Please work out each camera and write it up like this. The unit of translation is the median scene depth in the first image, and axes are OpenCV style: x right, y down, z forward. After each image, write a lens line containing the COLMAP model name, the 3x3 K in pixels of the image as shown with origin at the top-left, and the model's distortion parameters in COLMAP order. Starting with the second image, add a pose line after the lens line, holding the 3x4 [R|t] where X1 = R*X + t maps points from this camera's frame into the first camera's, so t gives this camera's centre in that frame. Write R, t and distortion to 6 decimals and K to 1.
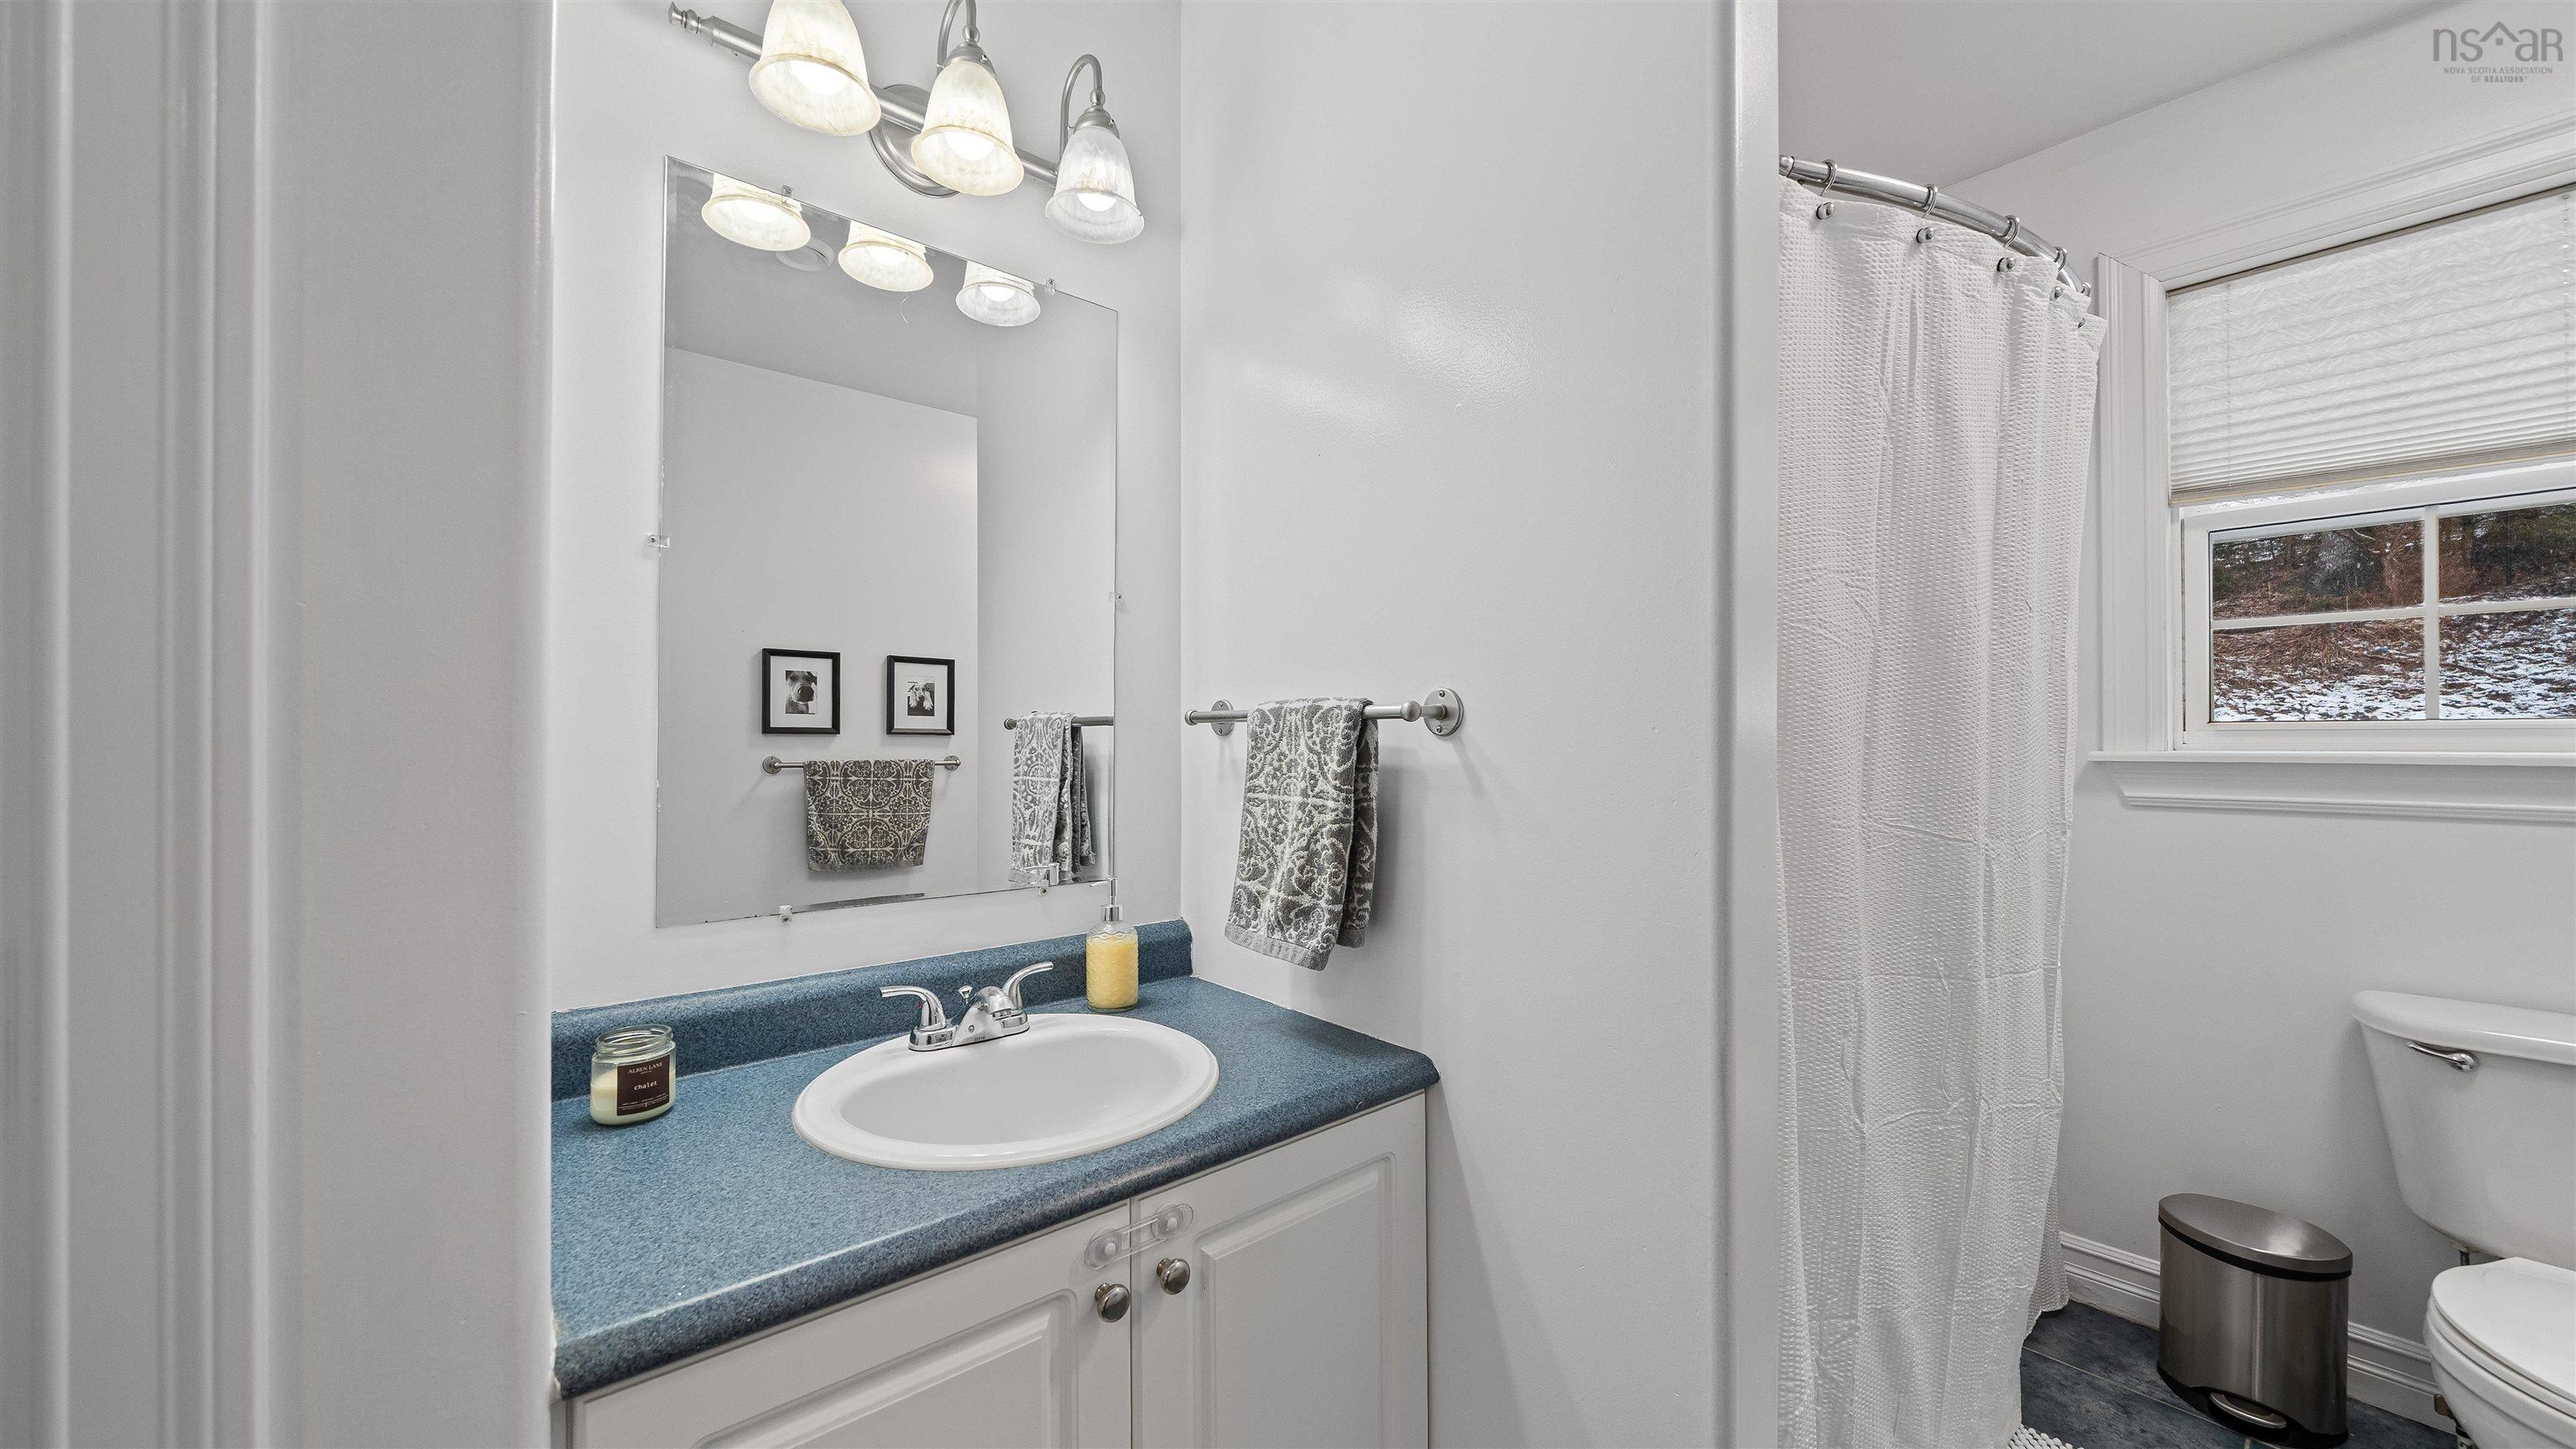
lens RADIAL K [[922.6, 0, 1265.6], [0, 922.6, 724.0], [0, 0, 1]] dist [-0.010462, 0.000356]
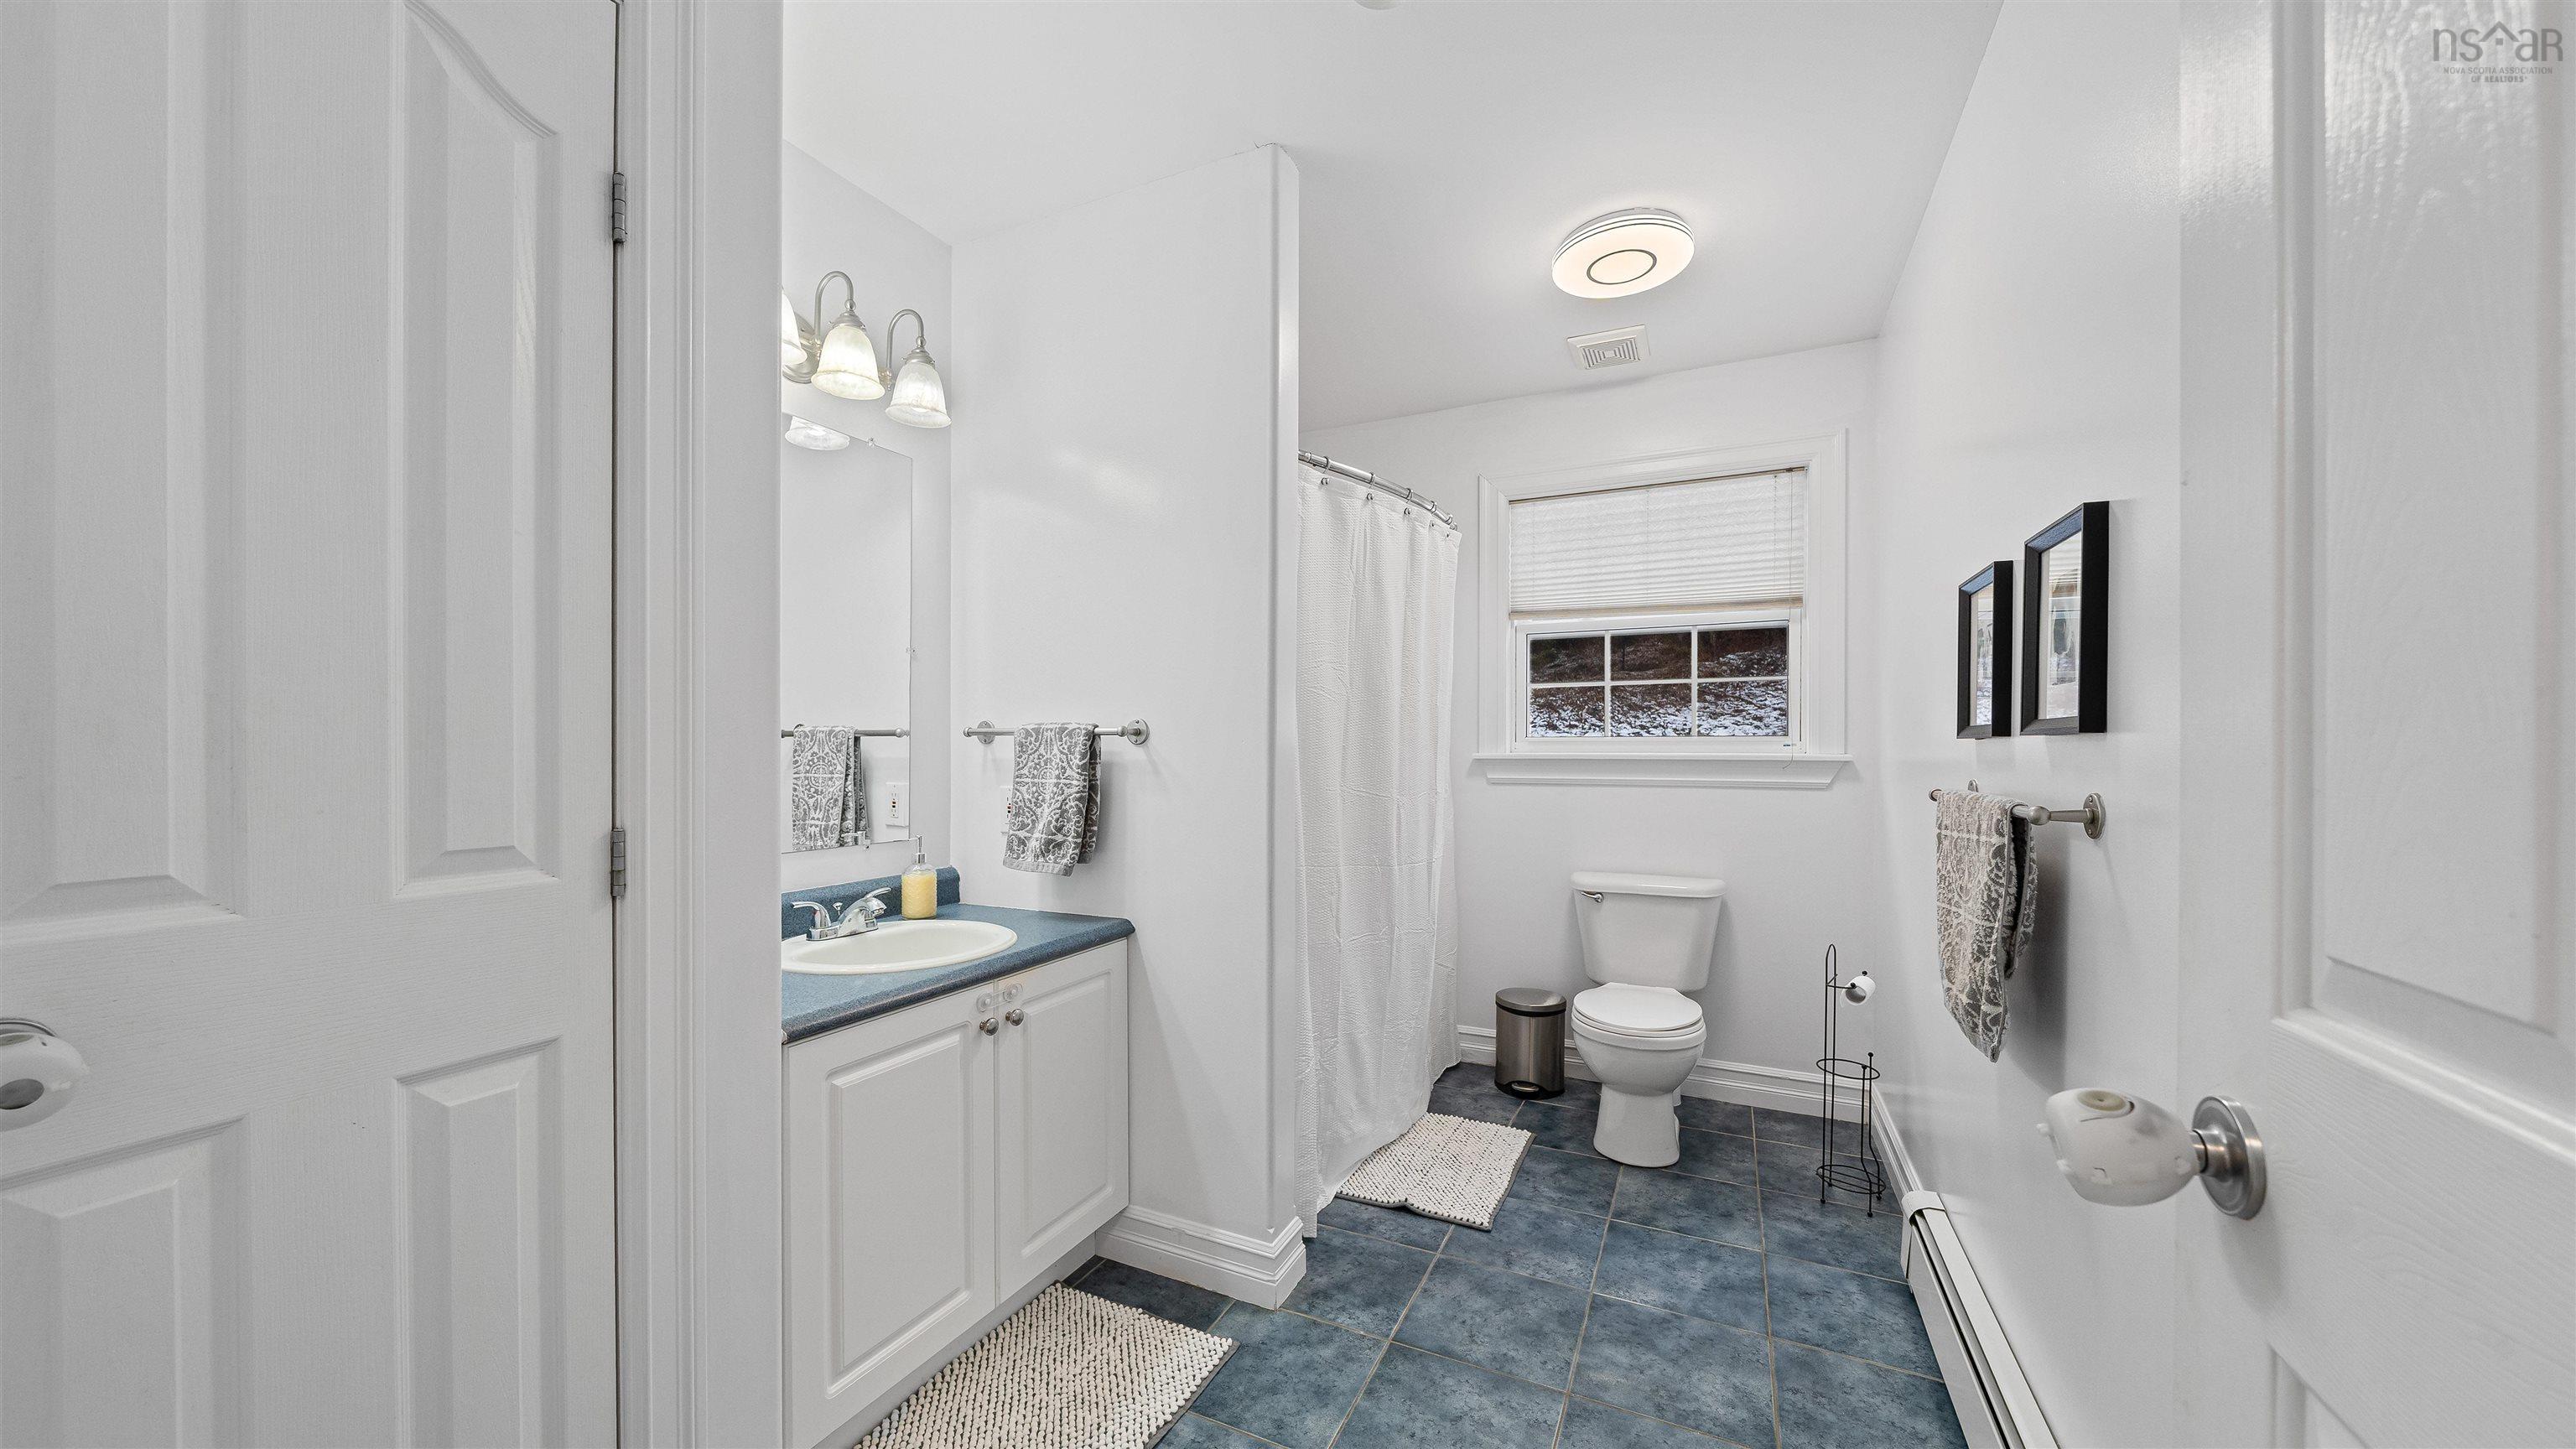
lens RADIAL K [[922.6, 0, 1286.8], [0, 922.6, 758.9], [0, 0, 1]] dist [-0.010462, 0.000356]
pose [[0.907495, -0.005703, 0.420024, -0.288369], [-0.007436, 0.999533, 0.029637, -0.014306], [-0.419996, -0.030019, 0.907029, -0.743952]]
